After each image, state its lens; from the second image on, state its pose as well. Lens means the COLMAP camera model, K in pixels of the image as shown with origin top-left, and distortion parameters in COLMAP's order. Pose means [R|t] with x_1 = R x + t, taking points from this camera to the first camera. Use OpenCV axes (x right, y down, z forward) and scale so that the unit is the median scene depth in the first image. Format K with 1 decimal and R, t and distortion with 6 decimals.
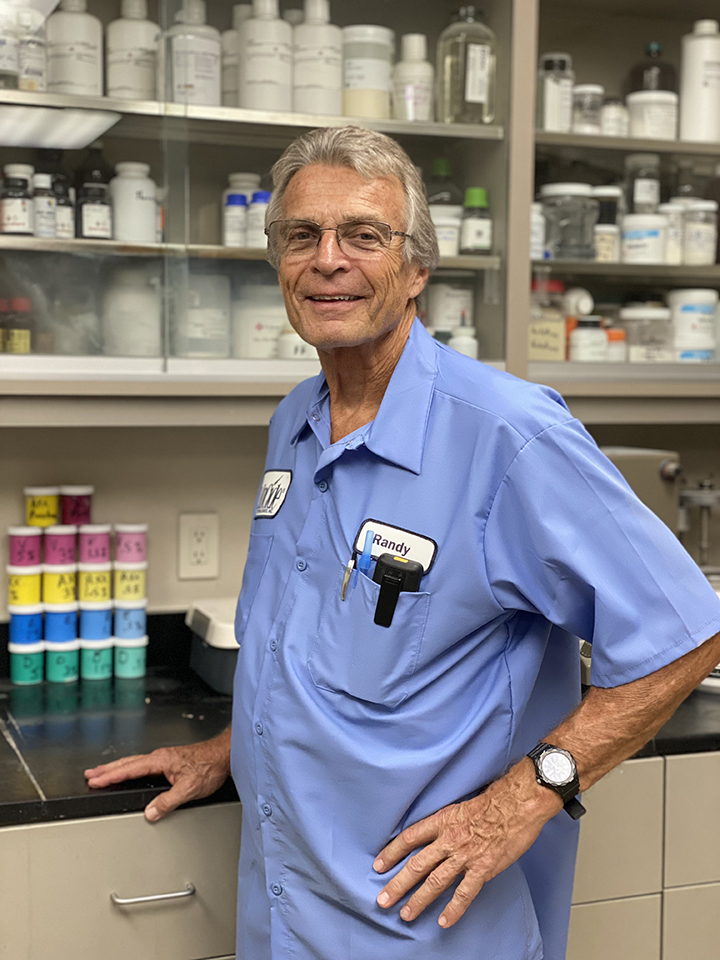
lens RADIAL K [[1436.2, 0, 362.3], [0, 1436.2, 480.3], [0, 0, 1]] dist [0.087804, 0.000000]
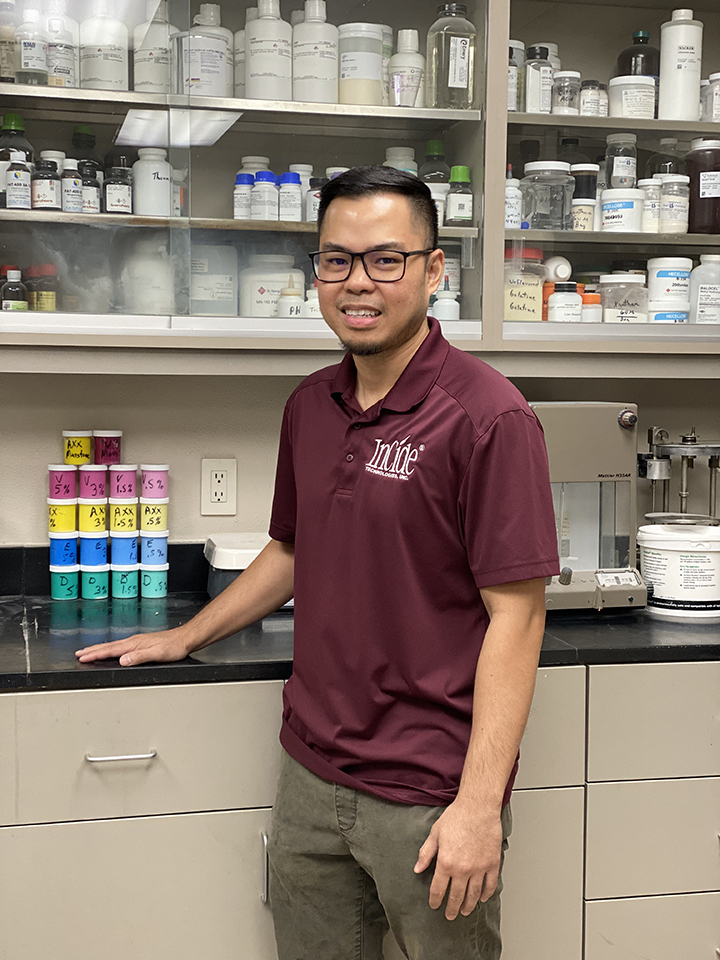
lens RADIAL K [[1436.2, 0, 369.4], [0, 1436.2, 485.2], [0, 0, 1]] dist [0.087804, 0.000000]
pose [[0.992056, 0.010752, -0.125336, 0.155167], [-0.010366, 0.999939, 0.003731, 0.041685], [0.125368, -0.002402, 0.992107, -0.117907]]
